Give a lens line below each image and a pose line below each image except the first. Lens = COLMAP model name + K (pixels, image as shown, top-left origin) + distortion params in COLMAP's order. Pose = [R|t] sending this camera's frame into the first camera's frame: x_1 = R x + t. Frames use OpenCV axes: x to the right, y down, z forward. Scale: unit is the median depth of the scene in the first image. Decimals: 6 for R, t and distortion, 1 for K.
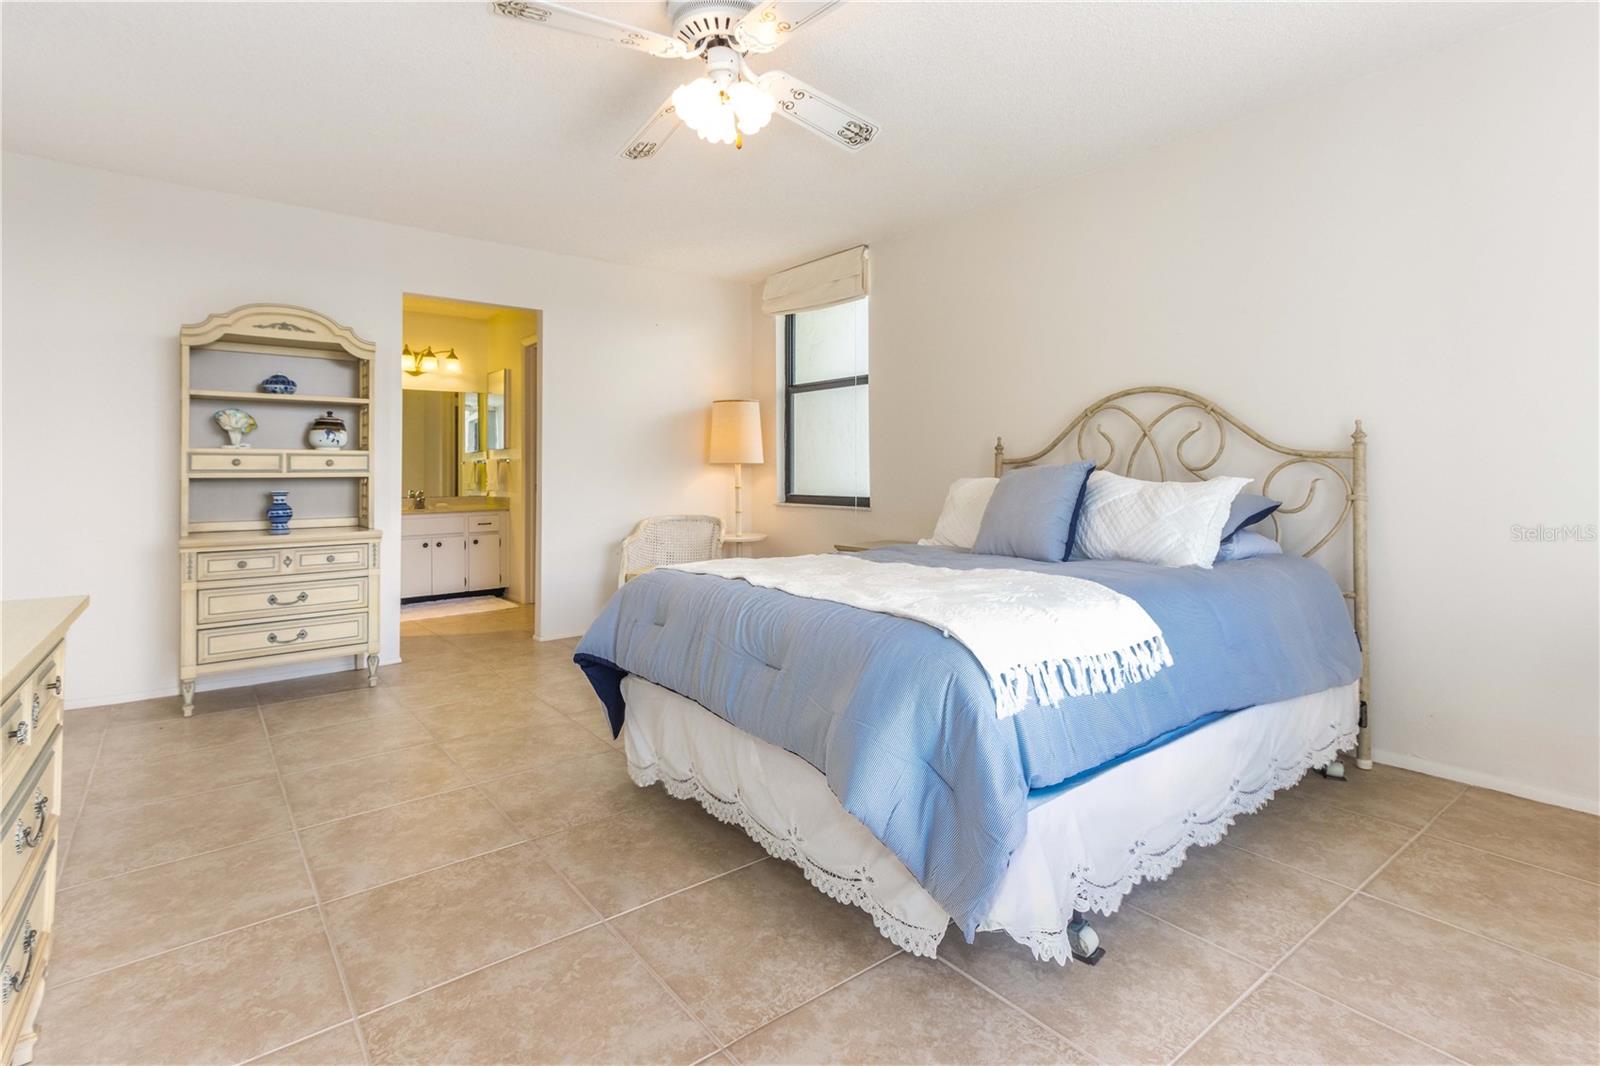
lens RADIAL K [[756.9, 0, 761.8], [0, 756.9, 475.3], [0, 0, 1]] dist [0.028309, 0.000093]
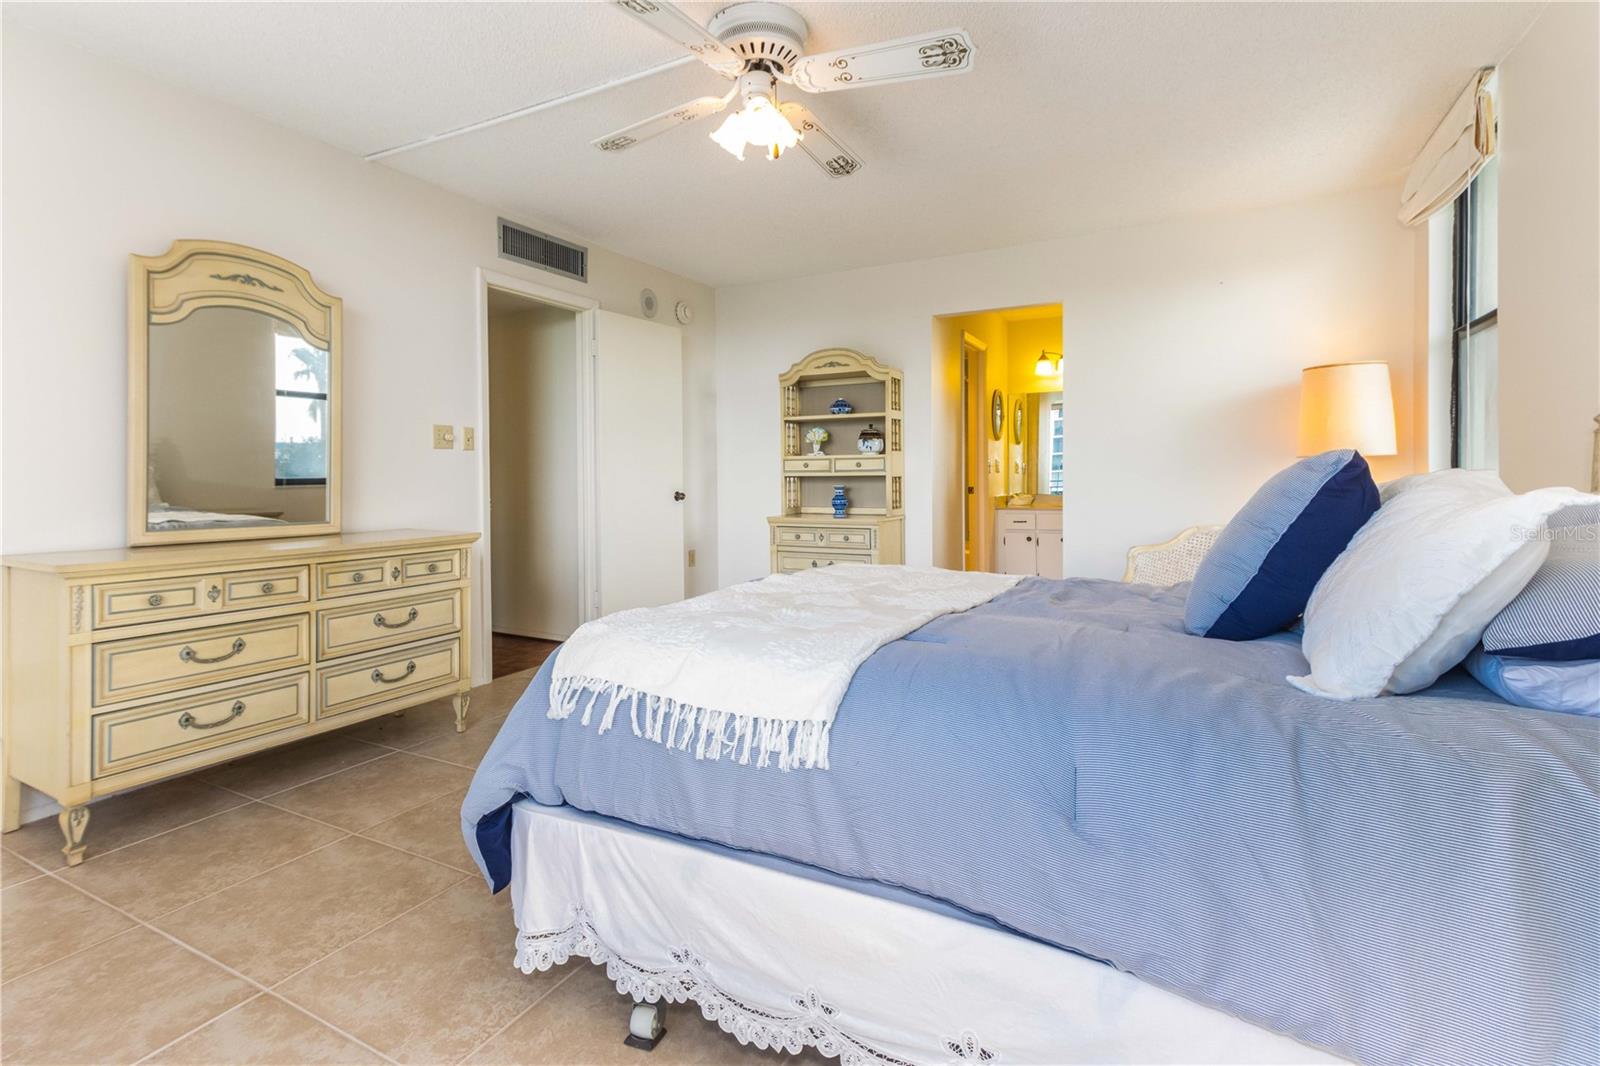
lens RADIAL K [[756.9, 0, 779.4], [0, 756.9, 475.5], [0, 0, 1]] dist [0.028309, 0.000093]
pose [[0.428086, -0.001889, -0.903736, 0.566583], [0.005848, 0.999983, 0.000680, 0.000725], [0.903719, -0.005576, 0.428090, 0.352183]]
